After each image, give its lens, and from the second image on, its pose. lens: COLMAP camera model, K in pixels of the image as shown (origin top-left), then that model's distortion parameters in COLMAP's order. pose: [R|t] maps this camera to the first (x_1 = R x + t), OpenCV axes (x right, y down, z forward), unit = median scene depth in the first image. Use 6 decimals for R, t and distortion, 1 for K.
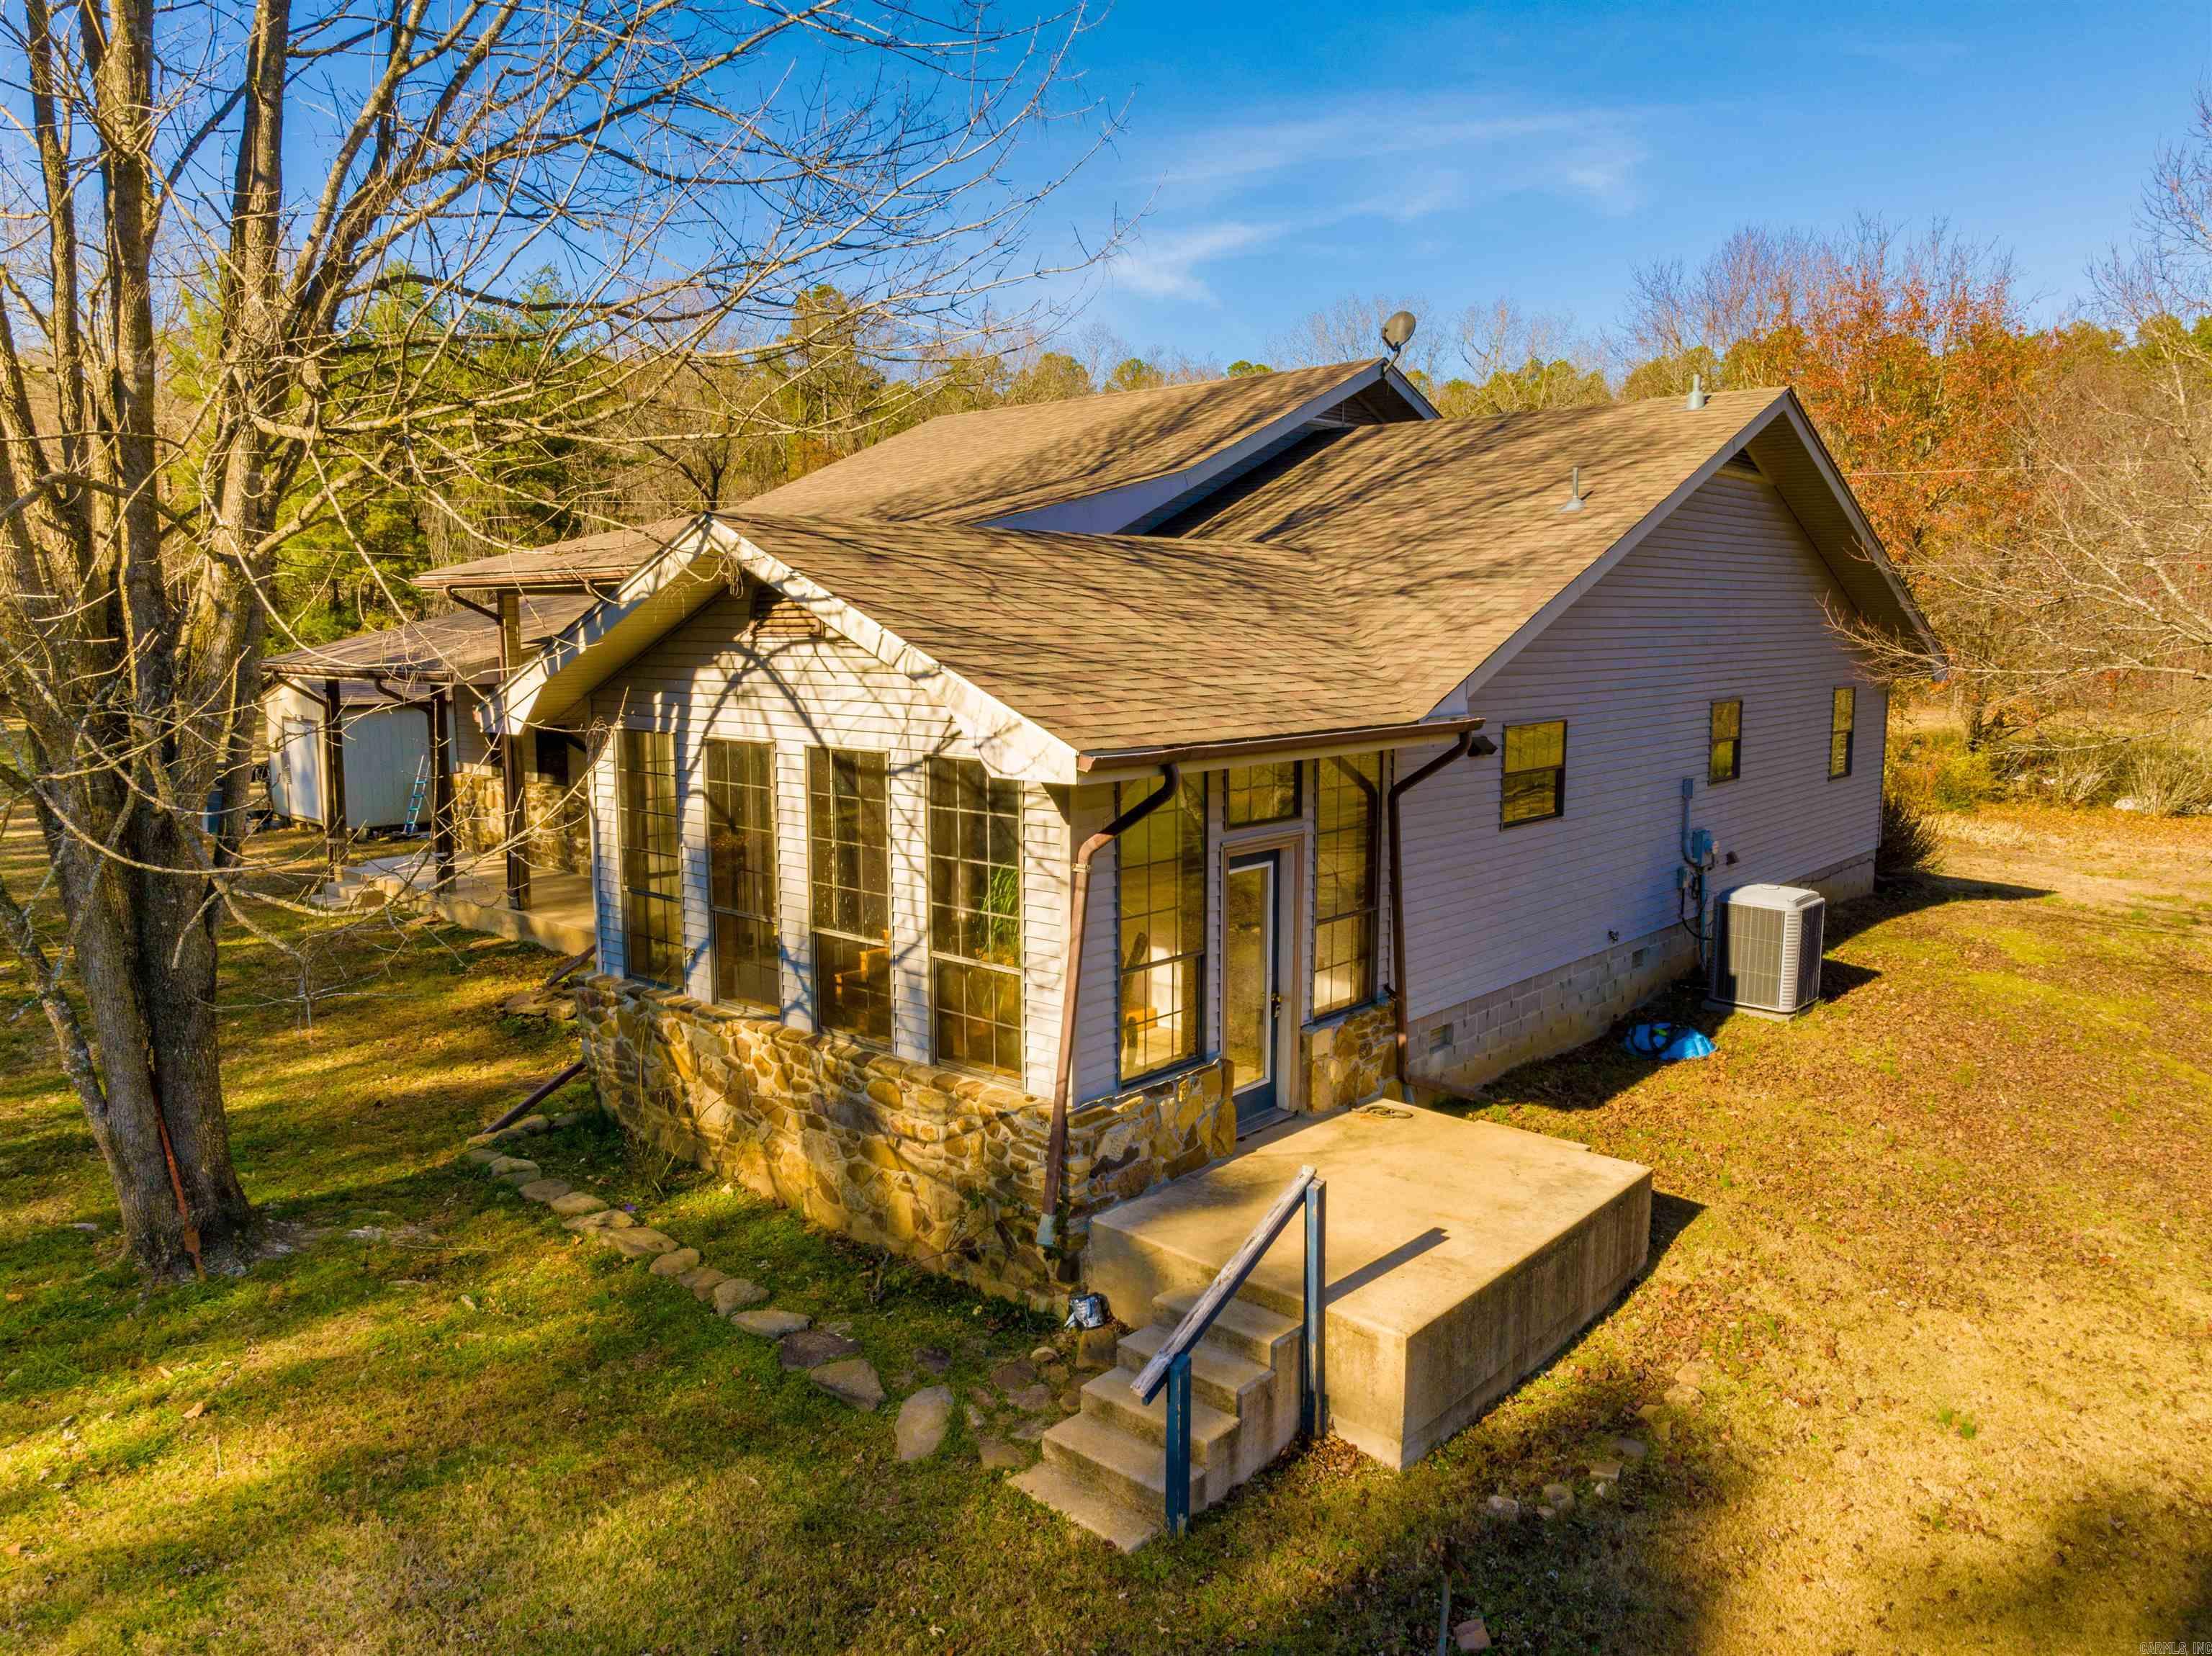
lens RADIAL K [[1533.4, 0, 1144.2], [0, 1533.4, 795.3], [0, 0, 1]] dist [-0.034221, 0.015797]
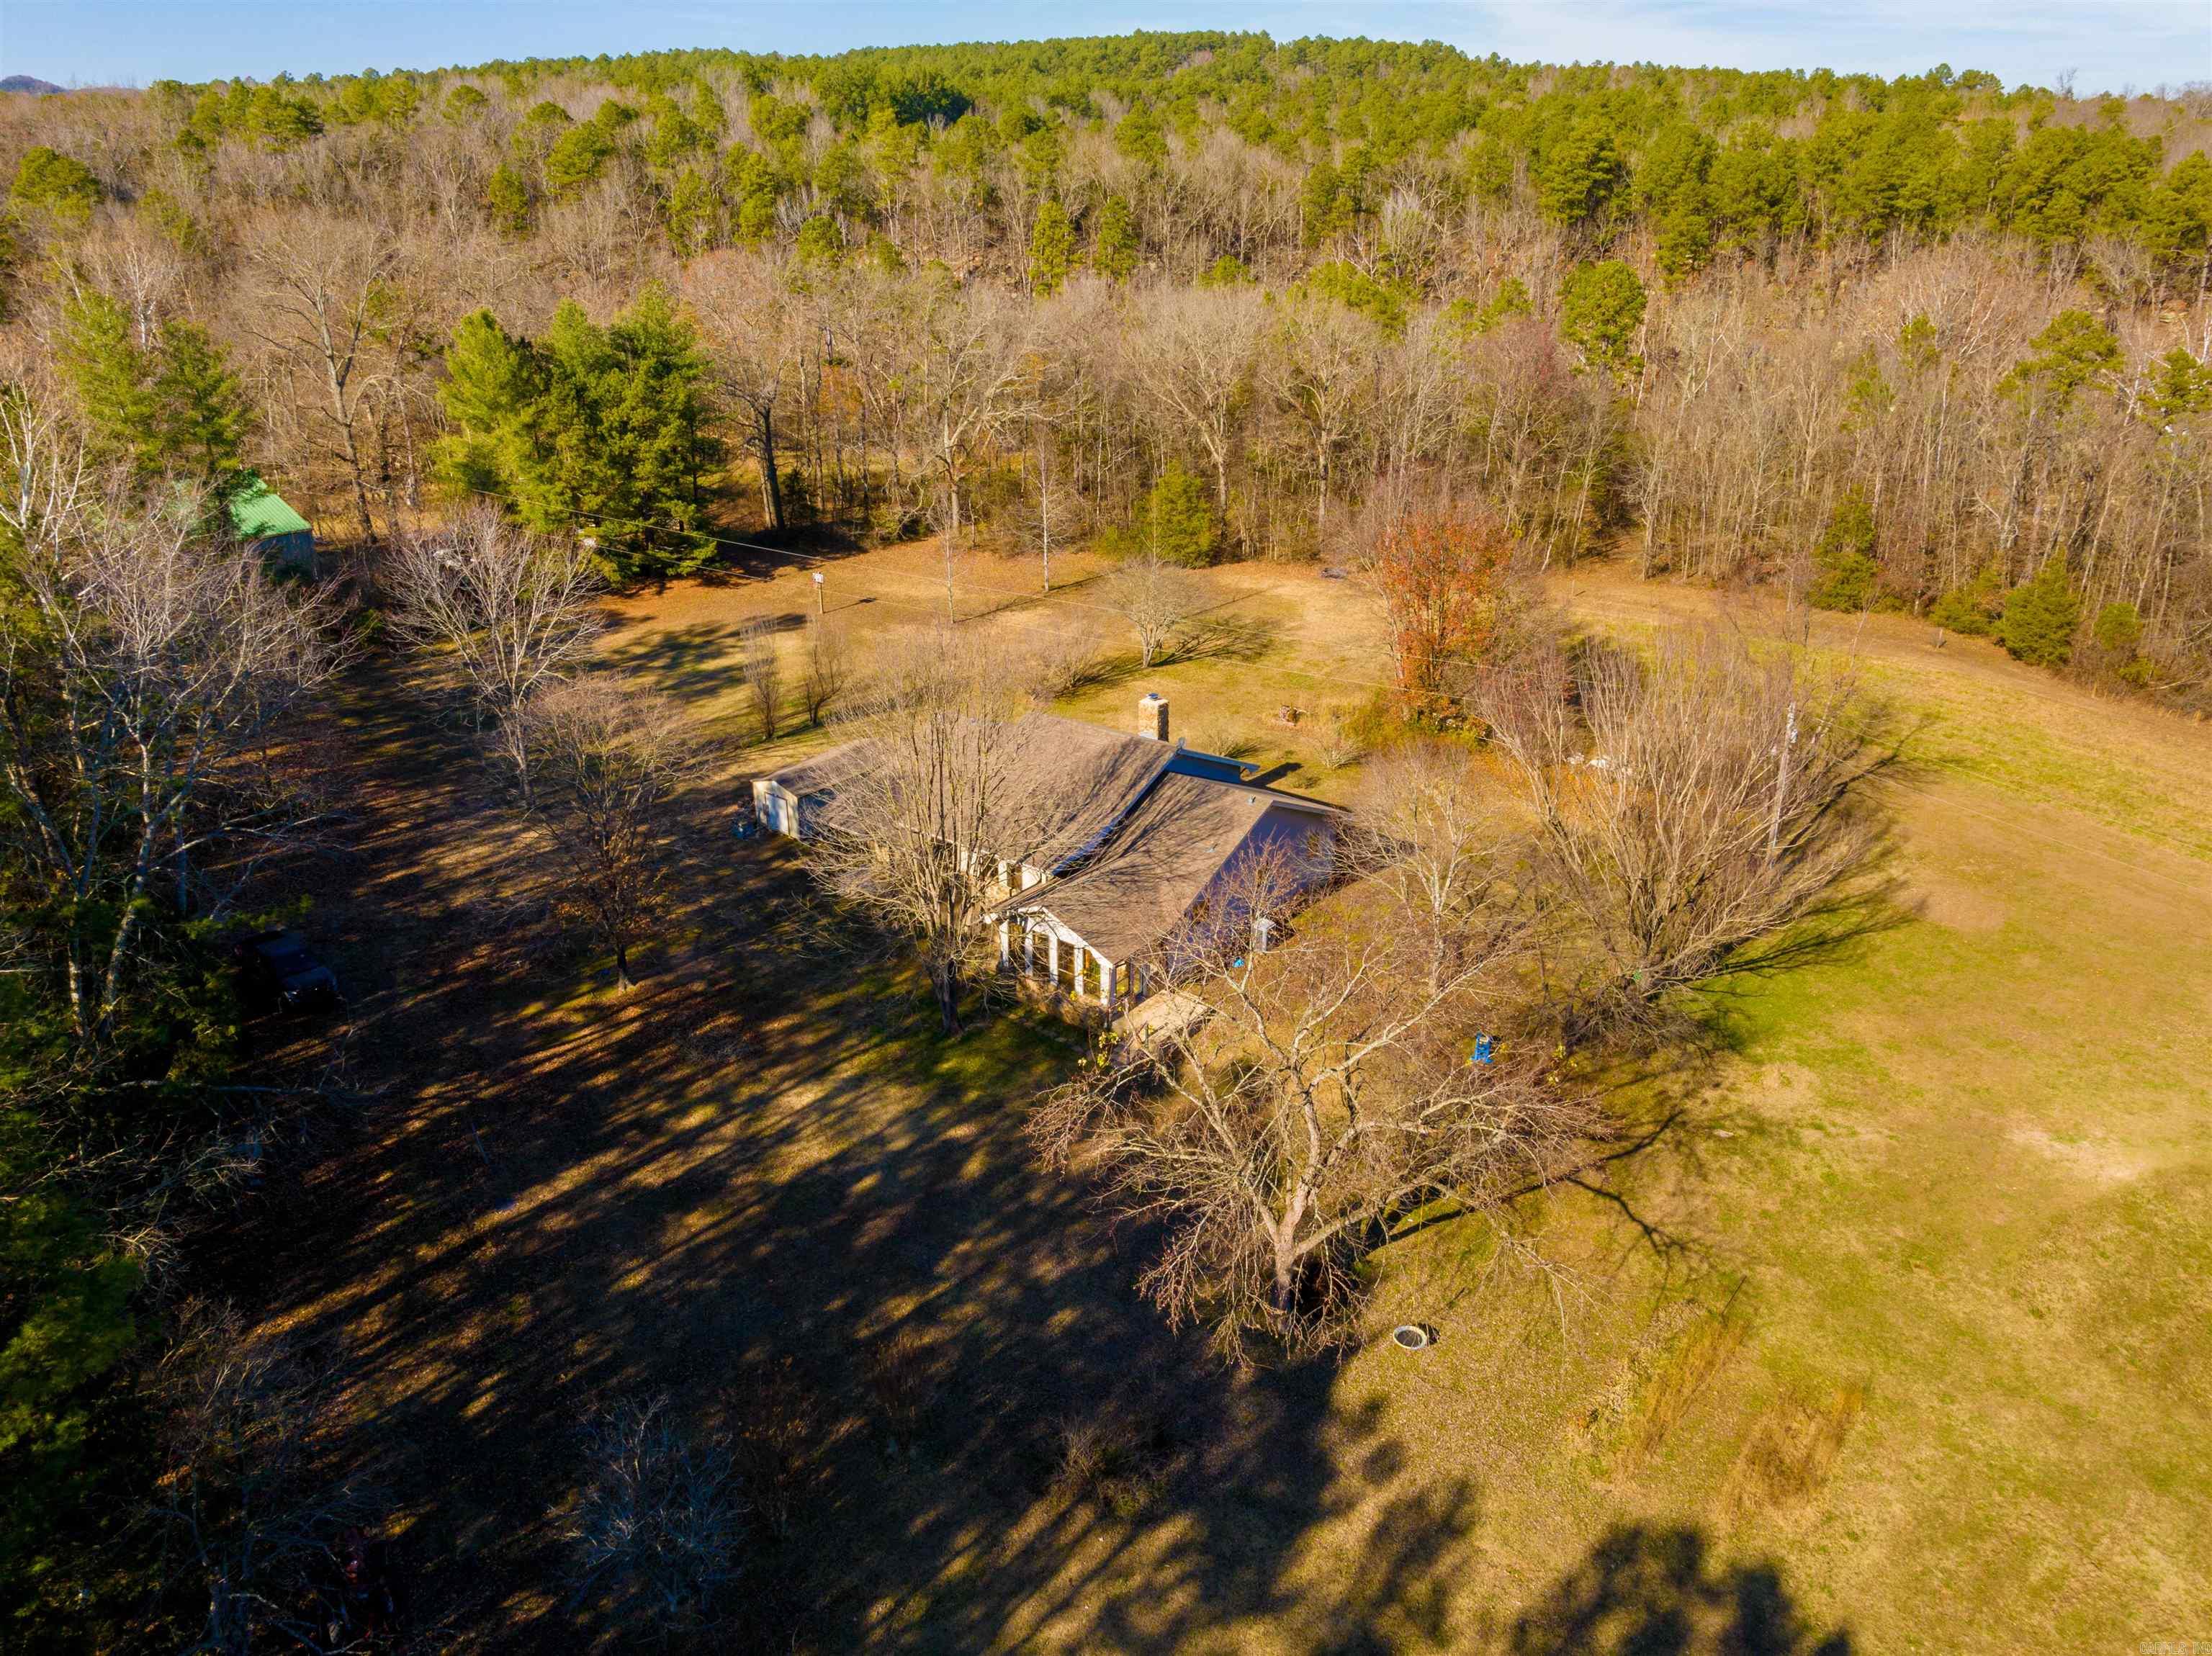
lens RADIAL K [[1533.4, 0, 1108.9], [0, 1533.4, 829.3], [0, 0, 1]] dist [-0.034221, 0.015797]
pose [[0.998458, -0.007980, 0.054929, -0.315440], [-0.007938, 0.958909, 0.283603, -1.931741], [-0.054935, -0.283601, 0.957367, -4.093408]]
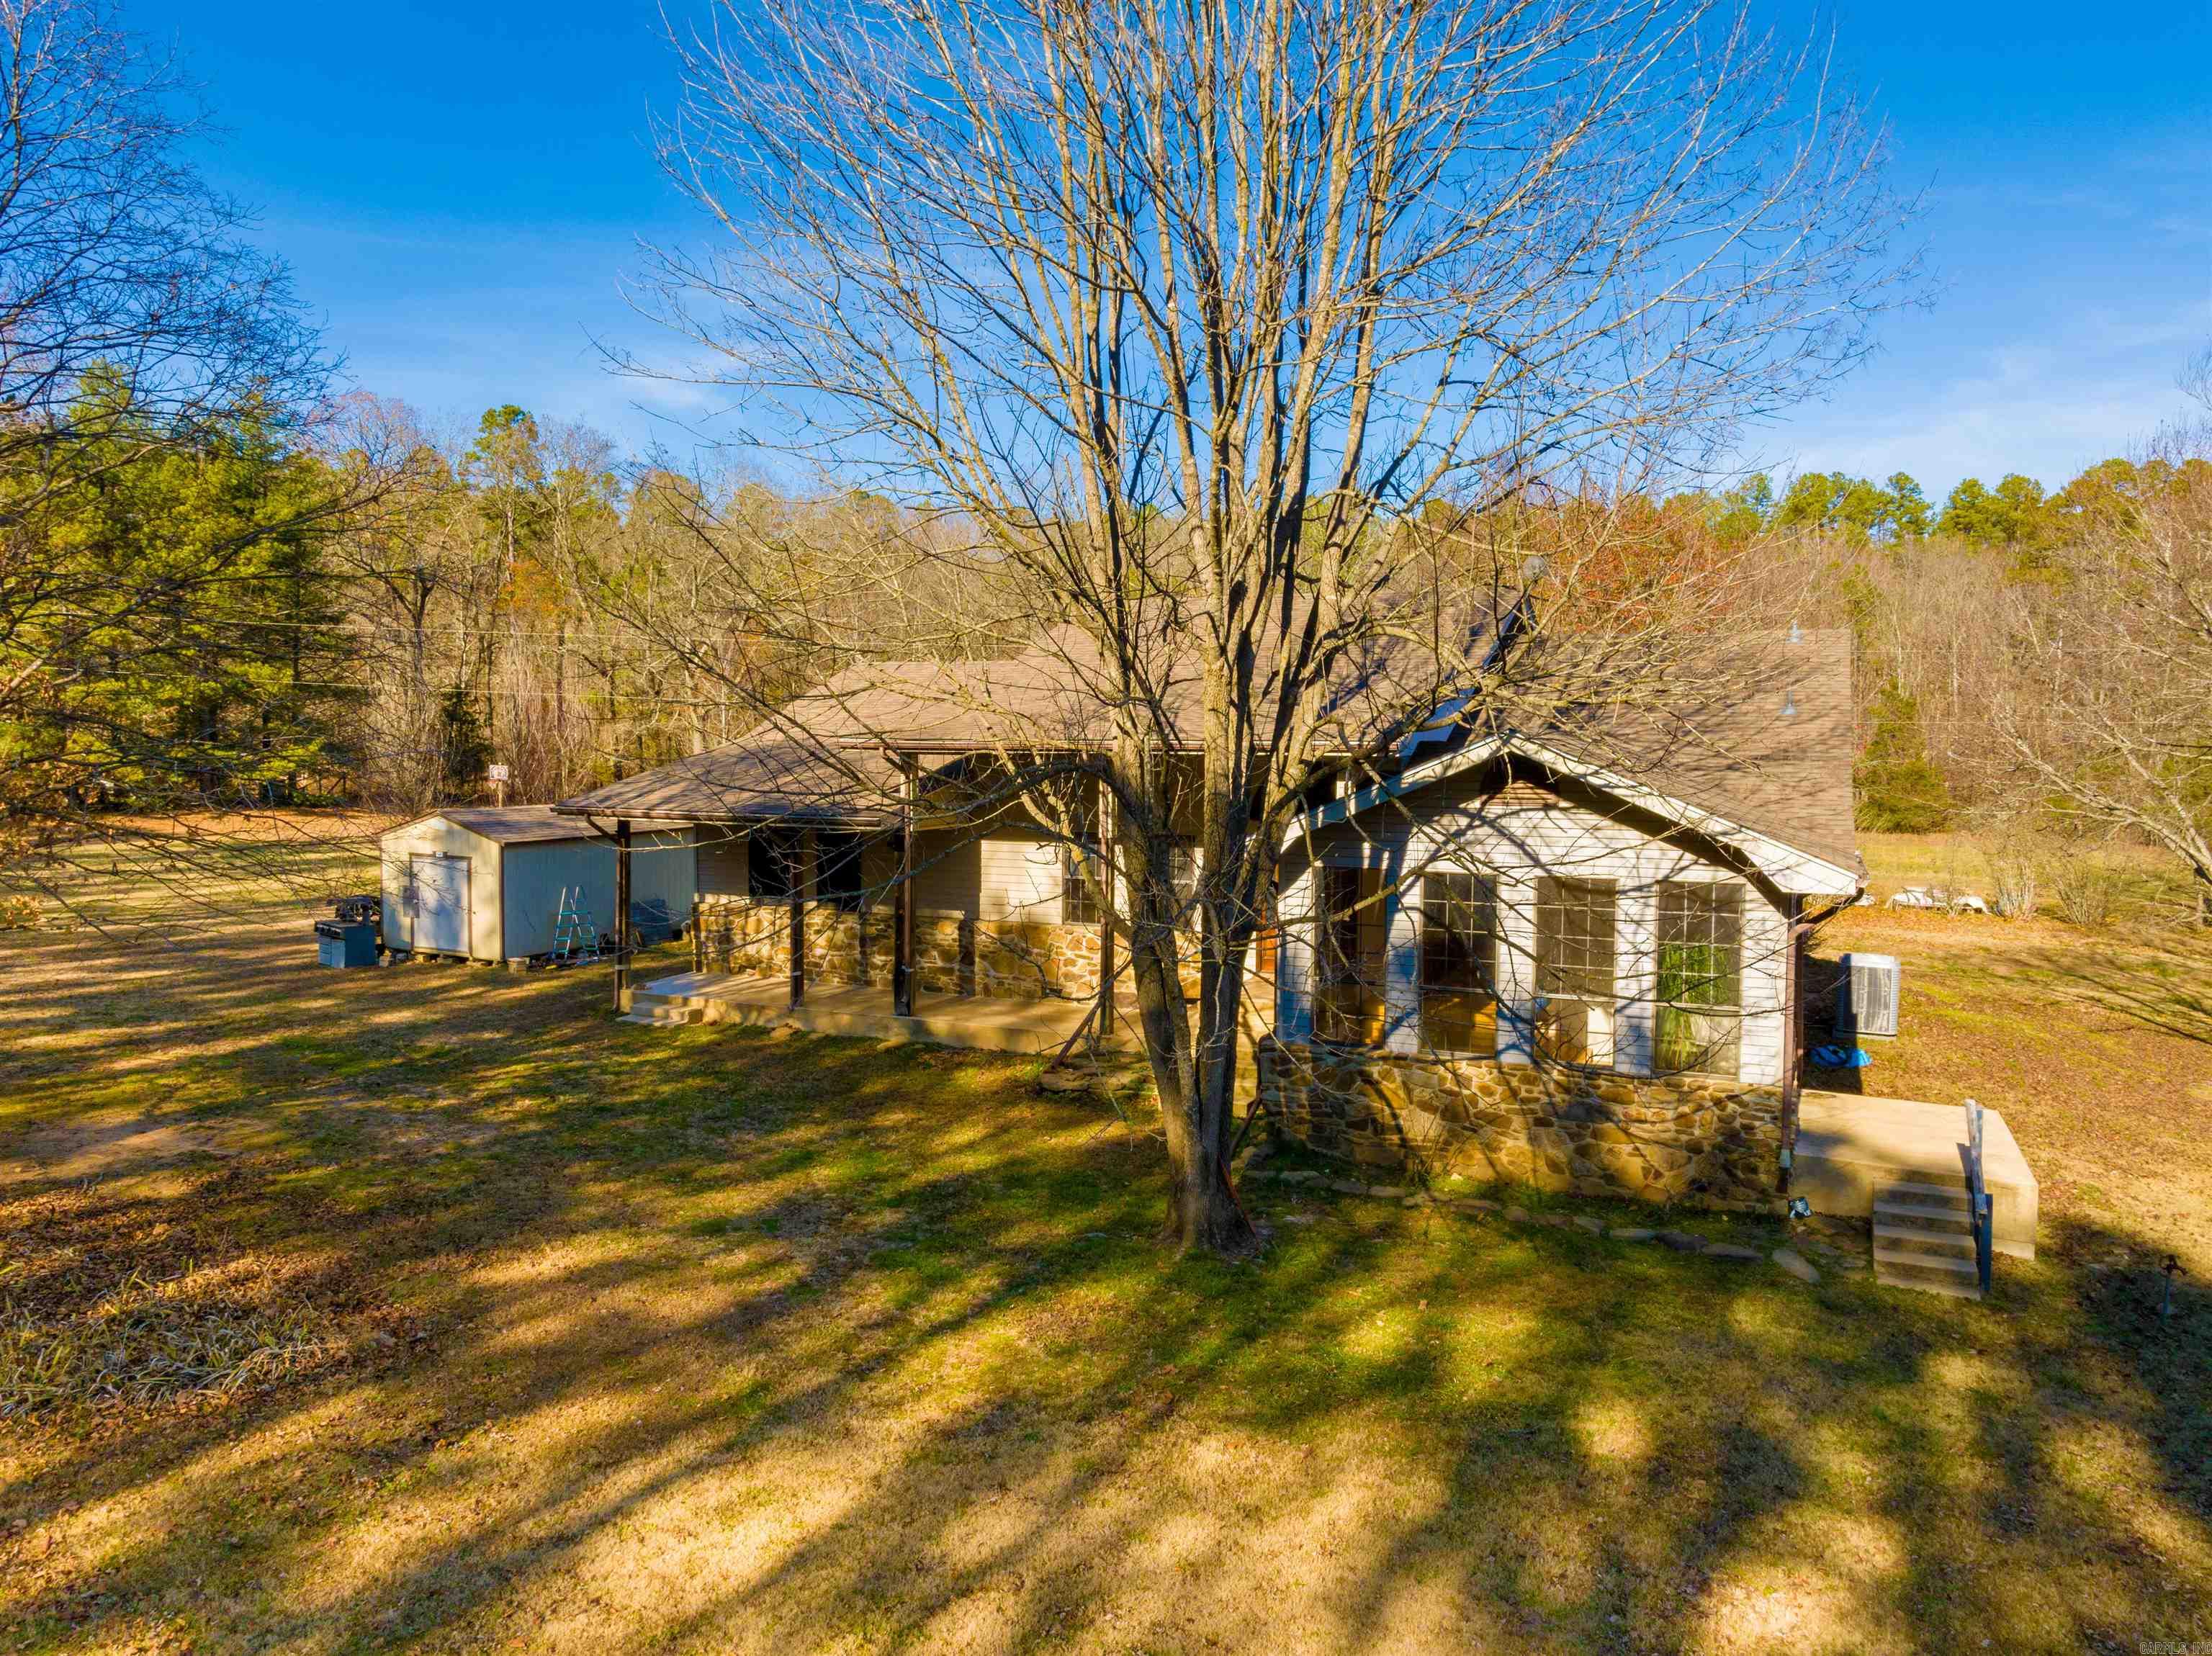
lens RADIAL K [[1533.4, 0, 1092.9], [0, 1533.4, 817.1], [0, 0, 1]] dist [-0.034221, 0.015797]
pose [[0.961637, -0.010720, 0.274114, -1.069565], [0.027166, 0.998046, -0.056269, -0.016848], [-0.272975, 0.061557, 0.960050, -0.364804]]
